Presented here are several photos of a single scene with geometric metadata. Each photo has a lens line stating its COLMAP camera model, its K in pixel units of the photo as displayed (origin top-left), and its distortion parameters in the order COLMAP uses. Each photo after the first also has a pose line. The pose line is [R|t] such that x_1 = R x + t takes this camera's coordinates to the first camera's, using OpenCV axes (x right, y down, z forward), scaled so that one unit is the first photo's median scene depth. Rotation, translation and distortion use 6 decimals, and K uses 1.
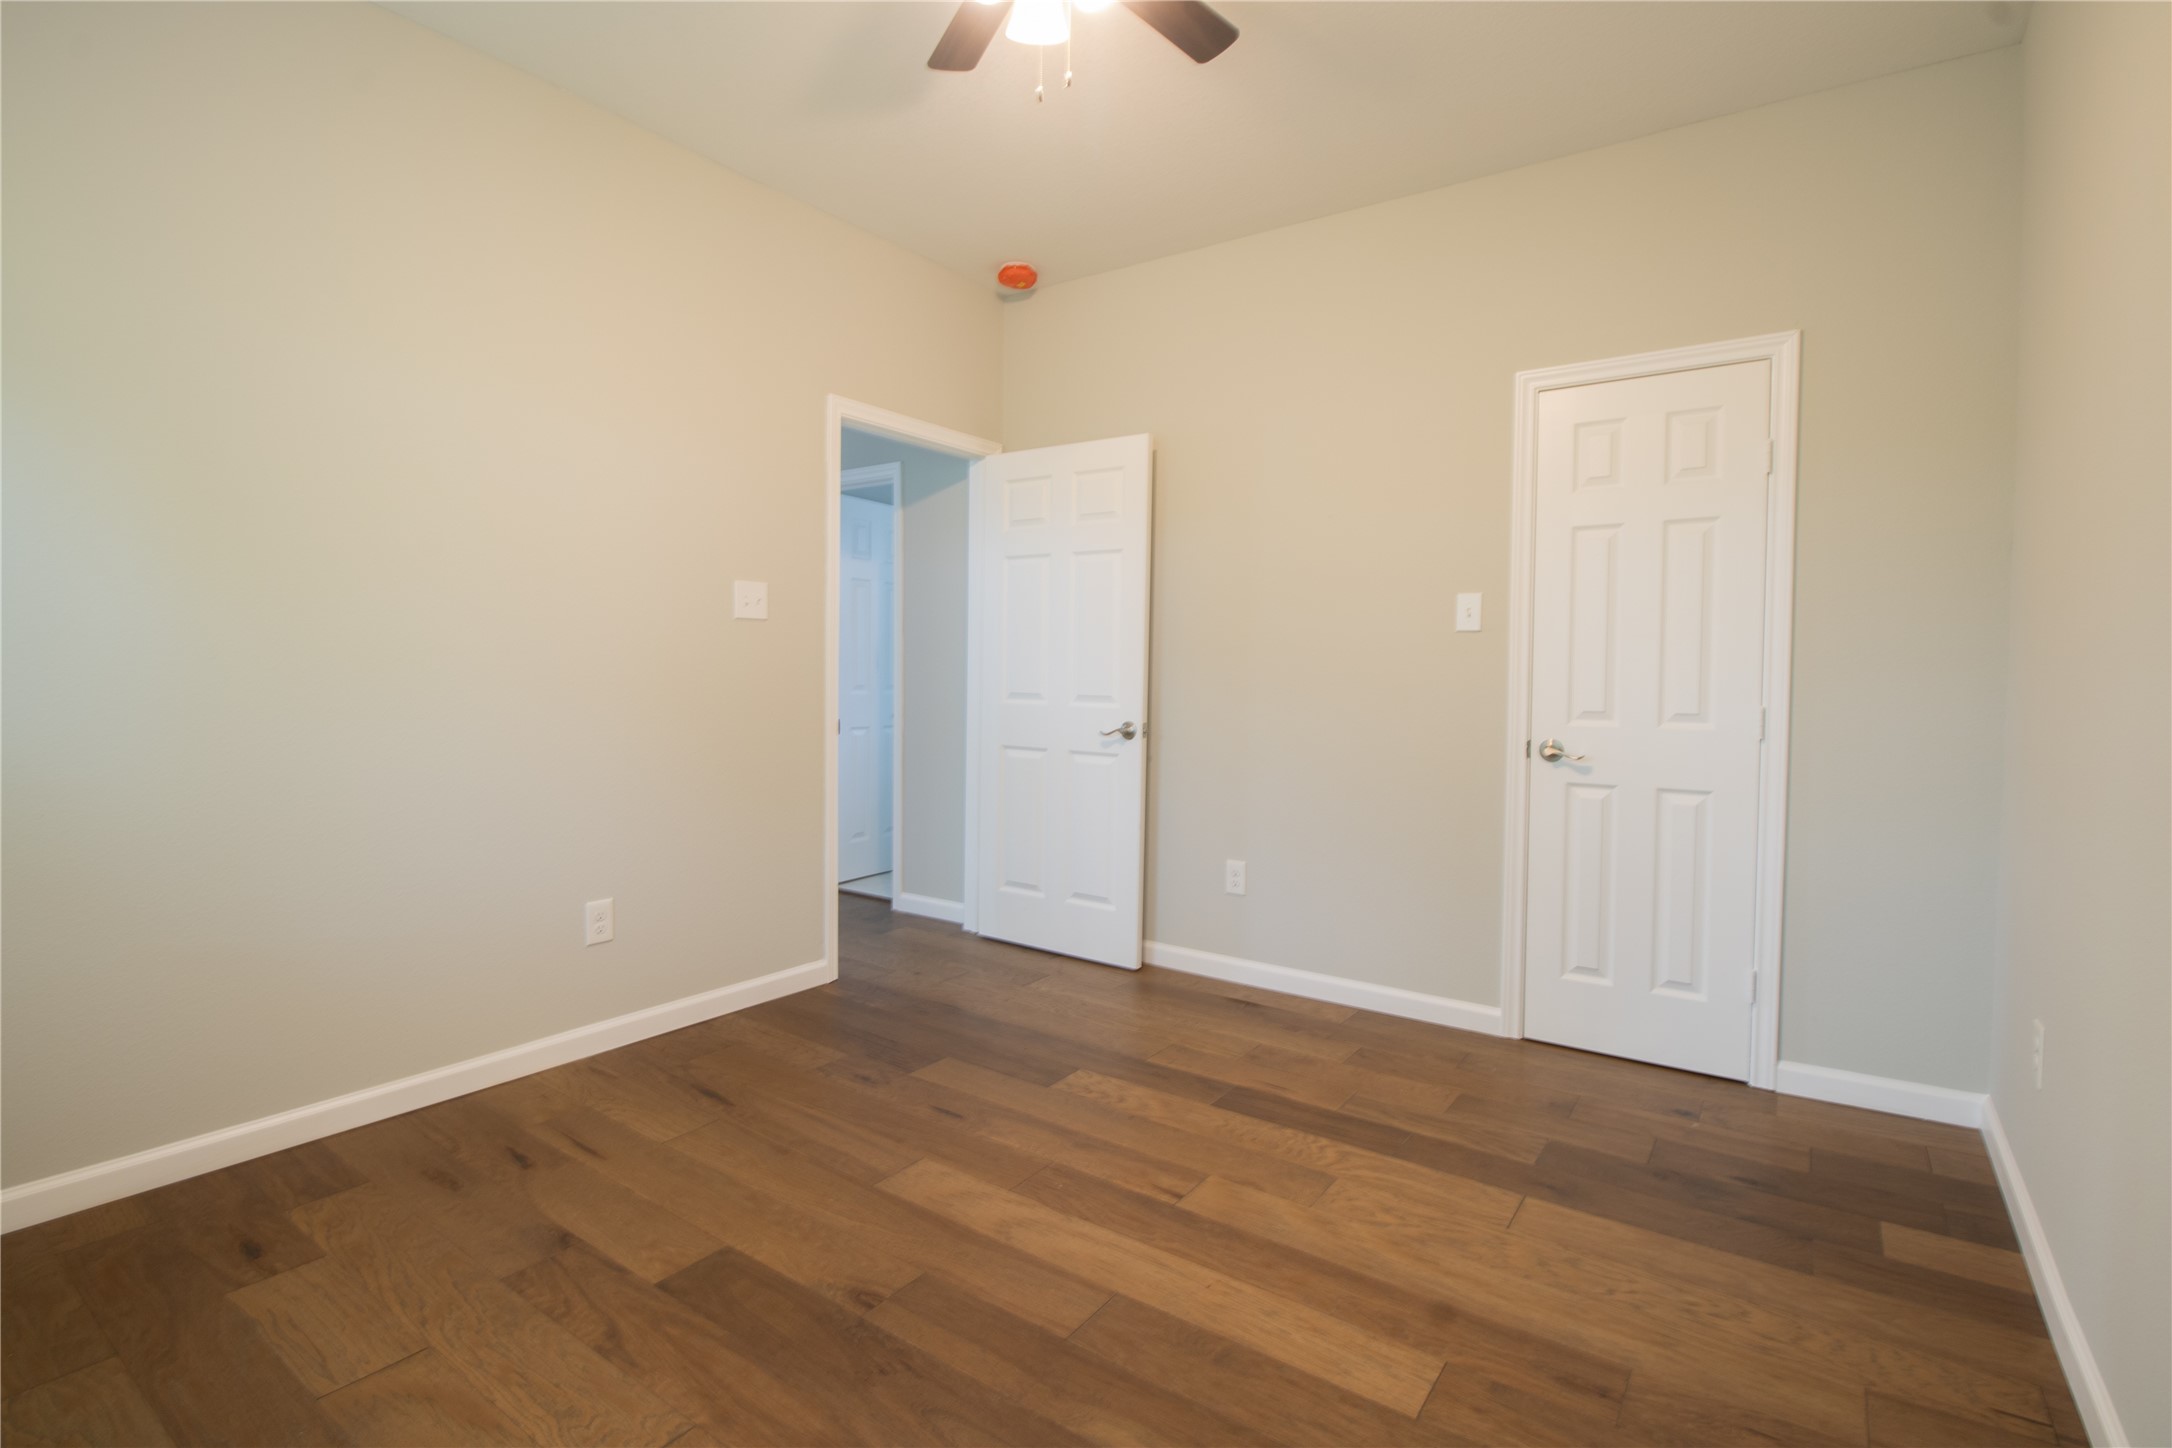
lens RADIAL K [[1013.0, 0, 1095.8], [0, 1013.0, 703.1], [0, 0, 1]] dist [-0.000176, -0.009936]
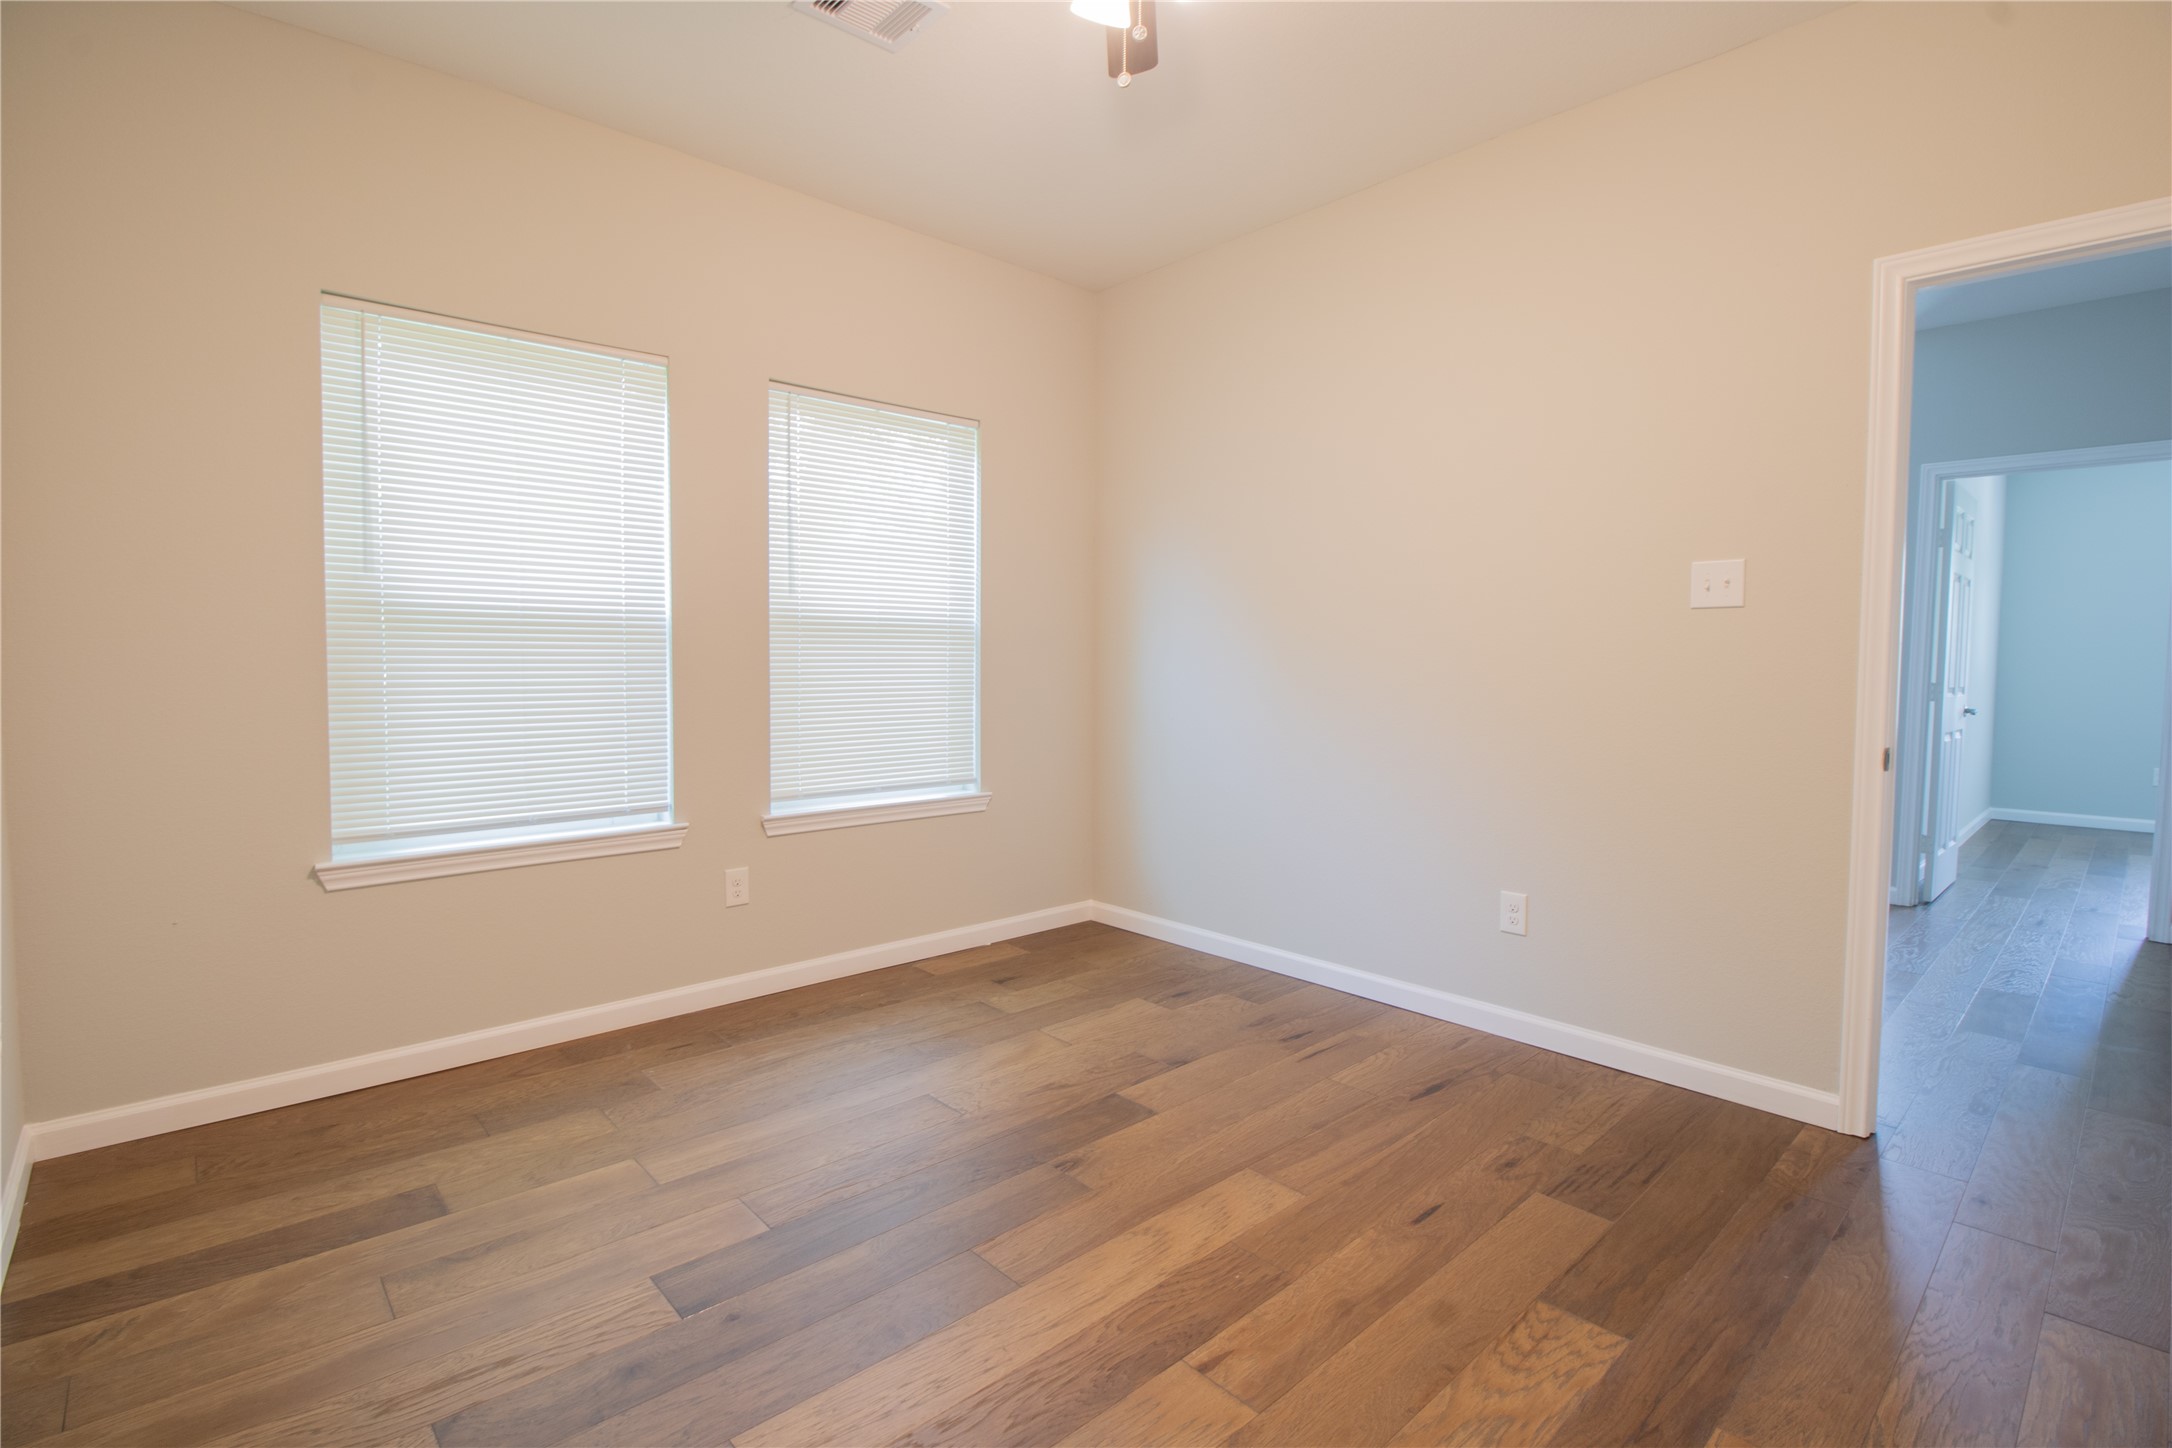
lens RADIAL K [[1013.0, 0, 1095.8], [0, 1013.0, 703.1], [0, 0, 1]] dist [-0.000176, -0.009936]
pose [[-0.209657, 0.028215, -0.977368, 0.787667], [-0.043369, 0.998331, 0.038123, -0.024803], [0.976813, 0.050380, -0.208083, 1.023779]]
